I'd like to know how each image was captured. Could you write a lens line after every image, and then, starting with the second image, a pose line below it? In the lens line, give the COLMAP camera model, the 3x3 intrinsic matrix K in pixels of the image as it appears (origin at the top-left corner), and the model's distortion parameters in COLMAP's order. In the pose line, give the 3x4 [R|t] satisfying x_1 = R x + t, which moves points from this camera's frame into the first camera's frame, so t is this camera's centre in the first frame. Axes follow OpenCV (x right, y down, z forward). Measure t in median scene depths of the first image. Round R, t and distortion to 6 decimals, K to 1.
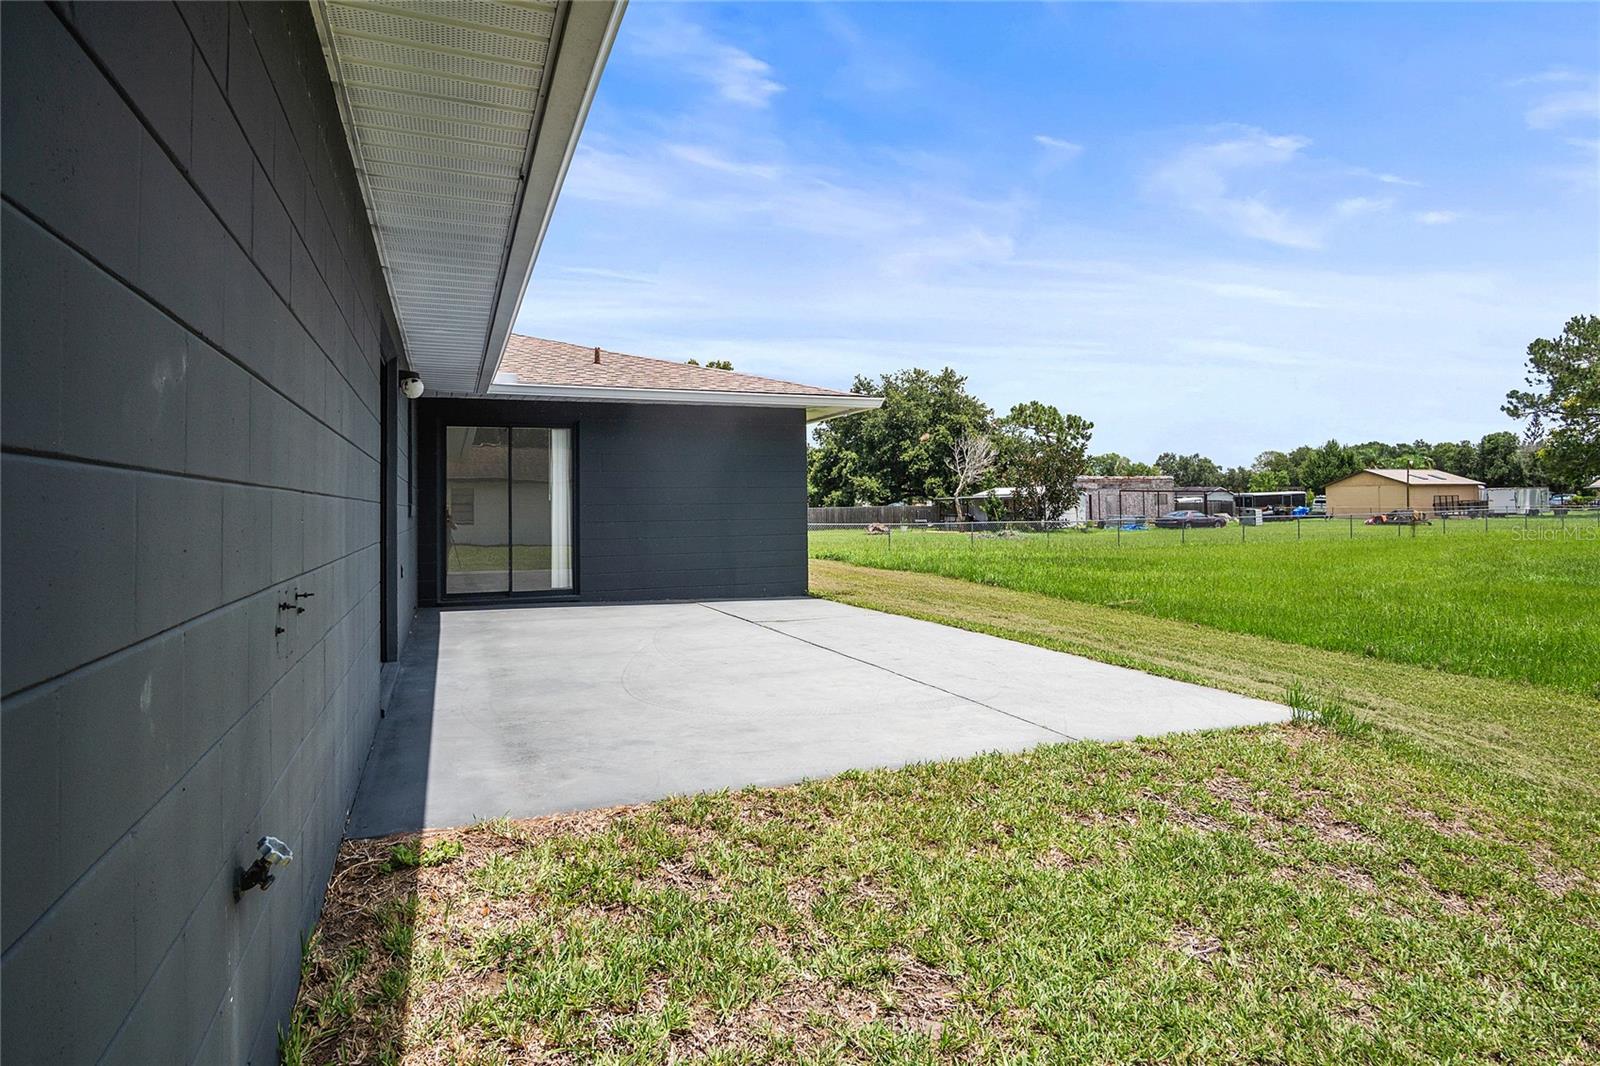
lens RADIAL K [[894.1, 0, 795.9], [0, 894.1, 483.8], [0, 0, 1]] dist [-0.021812, 0.006982]
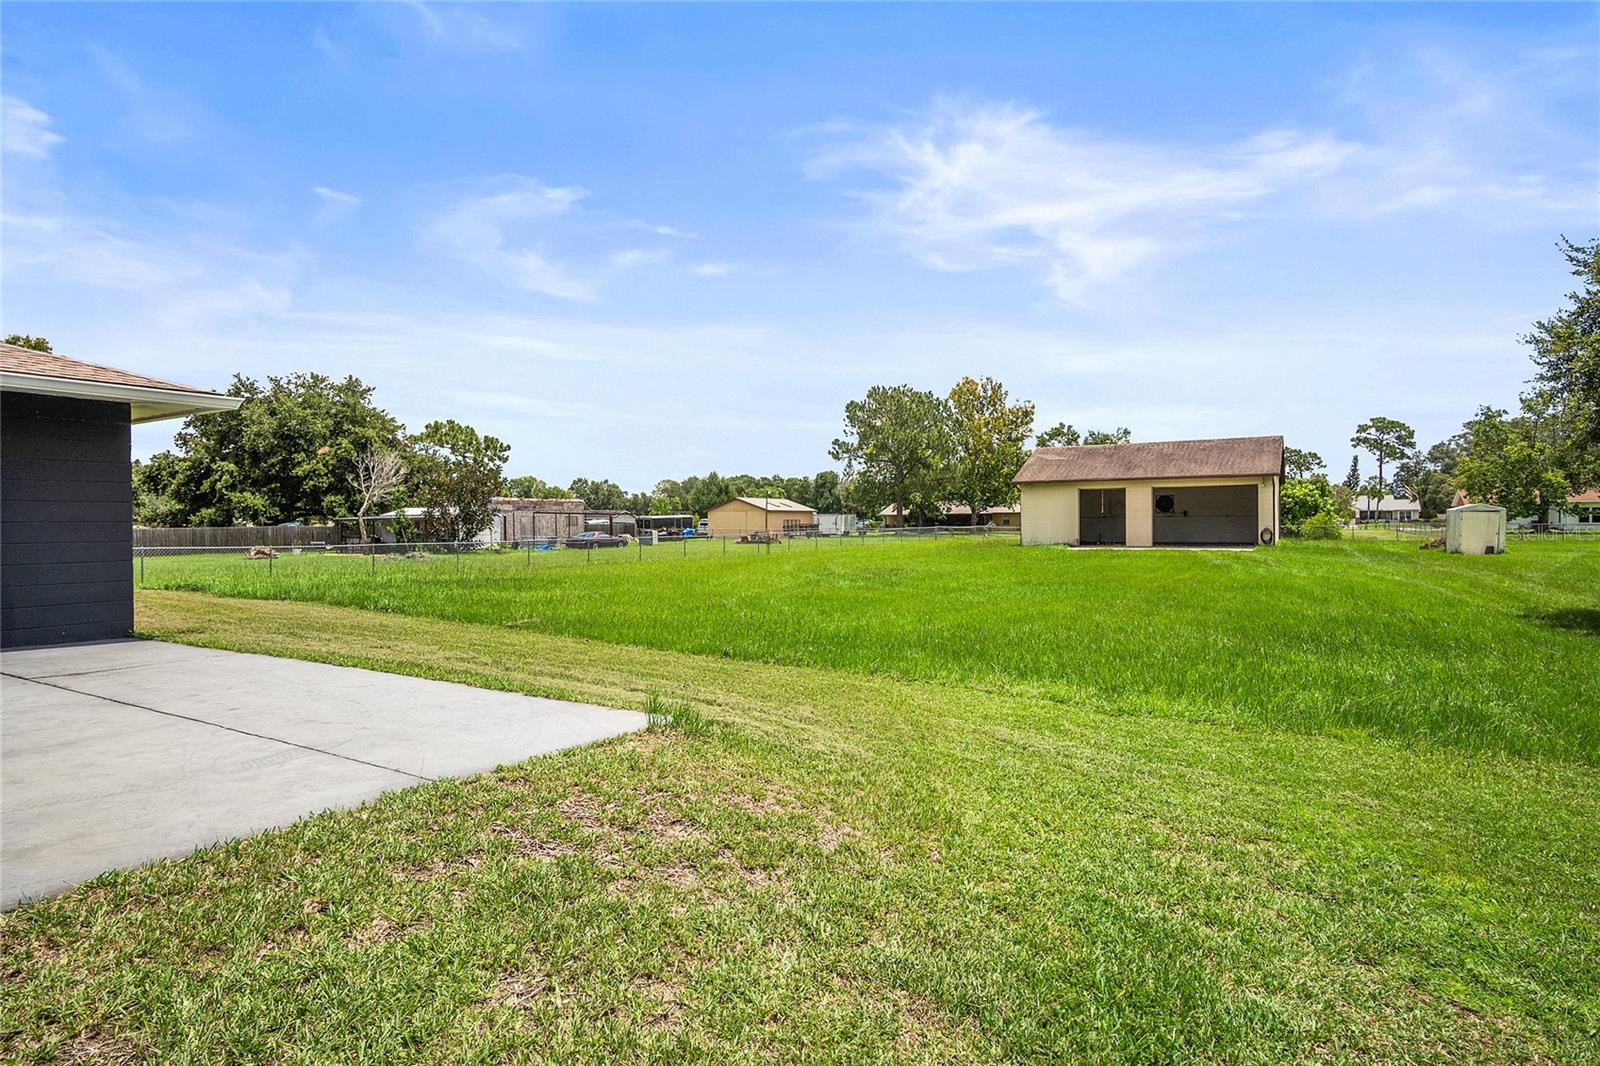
lens RADIAL K [[873.4, 0, 800.0], [0, 873.4, 533.0], [0, 0, 1]] dist [-0.002683, 0.000579]
pose [[0.801418, -0.000816, 0.598105, 0.028741], [-0.018039, 0.999511, 0.025535, 0.000861], [-0.597833, -0.031253, 0.801011, 0.020168]]
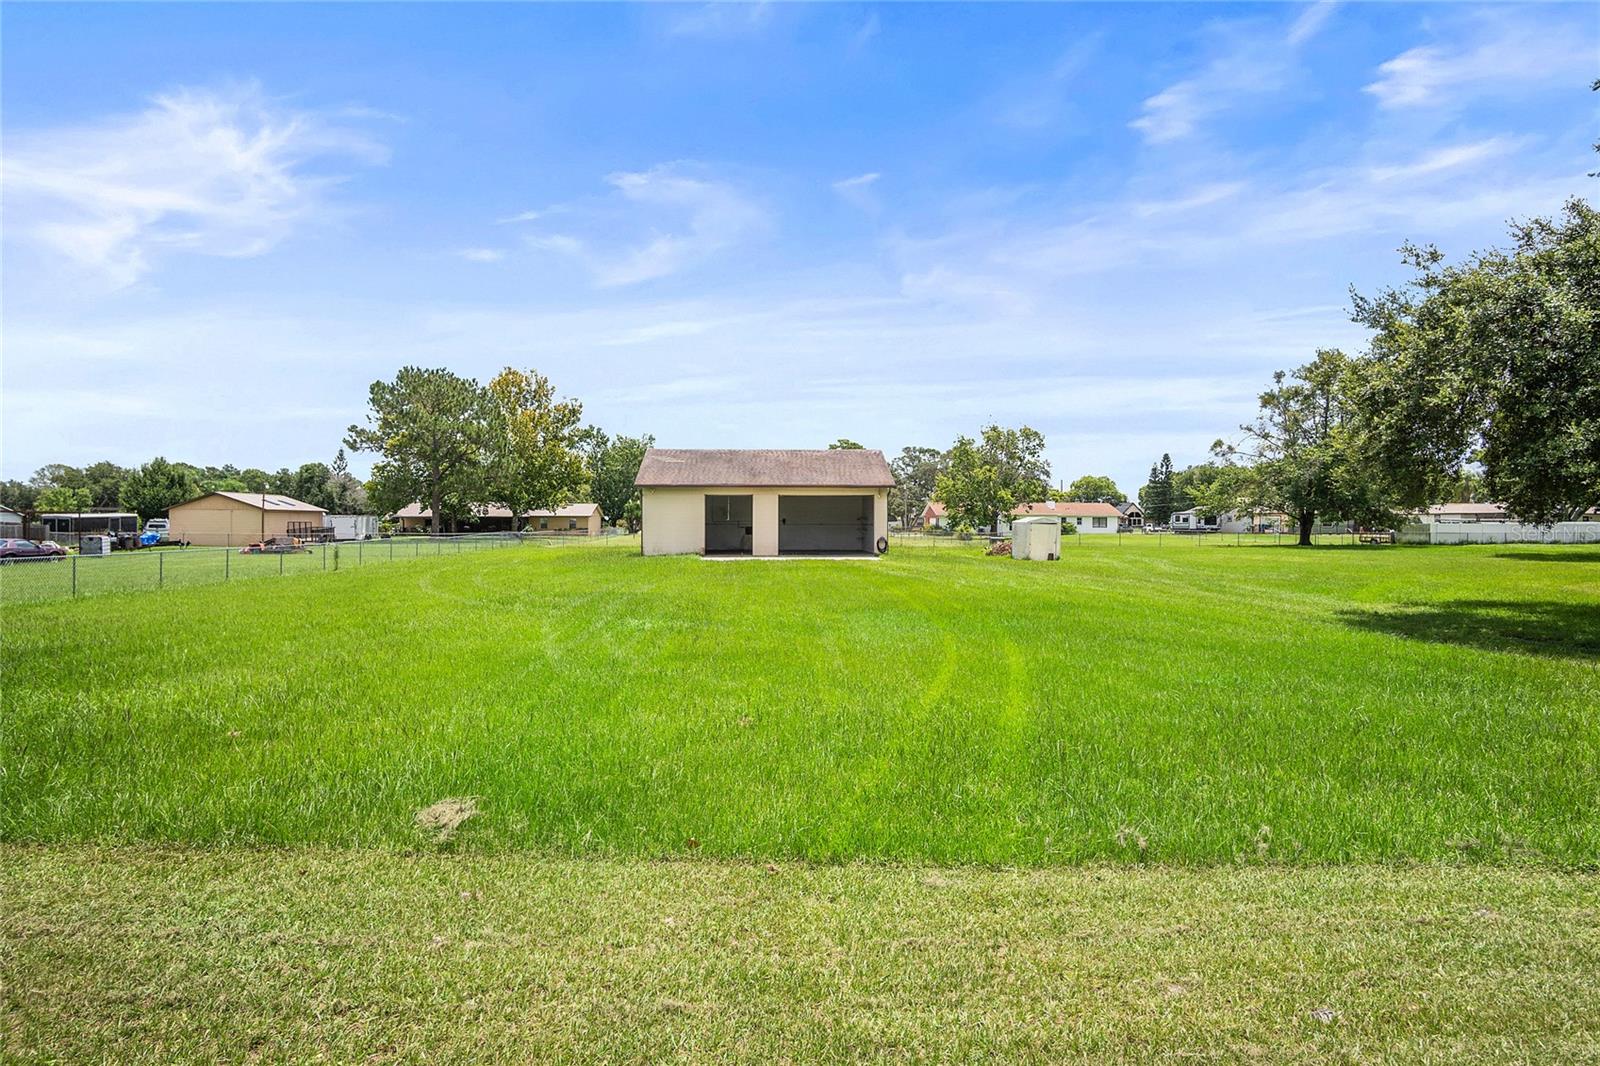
lens RADIAL K [[873.4, 0, 800.0], [0, 873.4, 533.0], [0, 0, 1]] dist [-0.002683, 0.000579]
pose [[0.353091, 0.002978, 0.935584, 0.059250], [-0.030933, 0.999485, 0.008493, -0.000609], [-0.935078, -0.031939, 0.353001, 0.675855]]
